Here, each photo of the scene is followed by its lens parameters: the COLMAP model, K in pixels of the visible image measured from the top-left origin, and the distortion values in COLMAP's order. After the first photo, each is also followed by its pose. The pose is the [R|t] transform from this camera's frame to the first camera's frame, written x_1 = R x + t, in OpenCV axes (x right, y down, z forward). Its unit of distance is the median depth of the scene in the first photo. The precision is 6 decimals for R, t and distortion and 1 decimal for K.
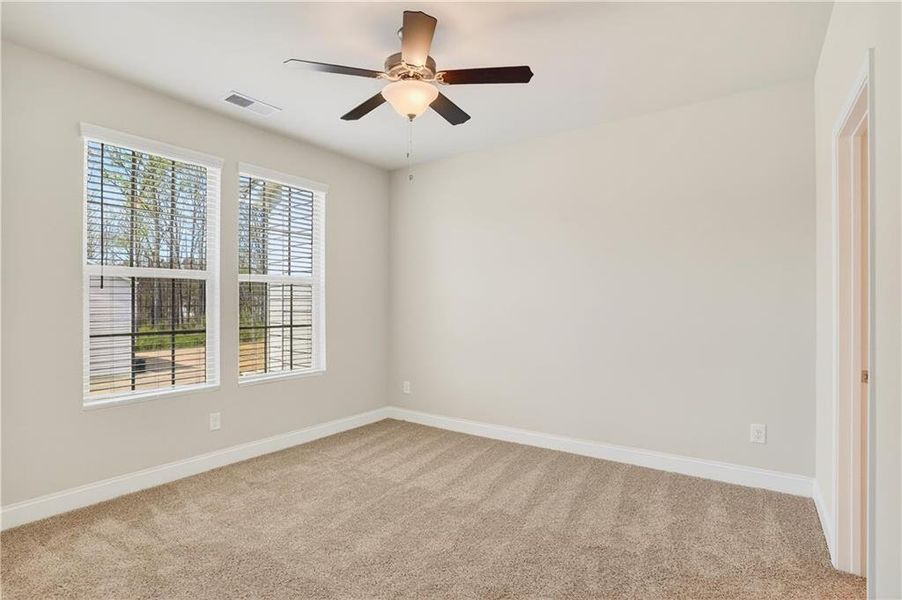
lens RADIAL K [[446.3, 0, 448.5], [0, 446.3, 306.8], [0, 0, 1]] dist [-0.066315, 0.029431]
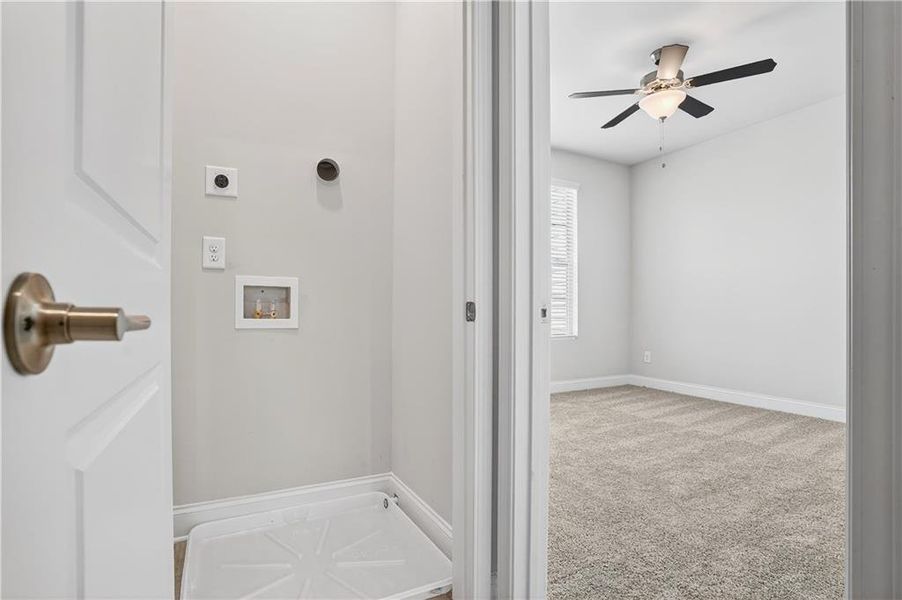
lens RADIAL K [[446.3, 0, 448.5], [0, 446.3, 306.8], [0, 0, 1]] dist [-0.066315, 0.029431]
pose [[0.885743, 0.004852, -0.464150, -0.044485], [-0.010185, 0.999908, -0.008984, 0.132547], [0.464064, 0.012685, 0.885711, -0.399081]]
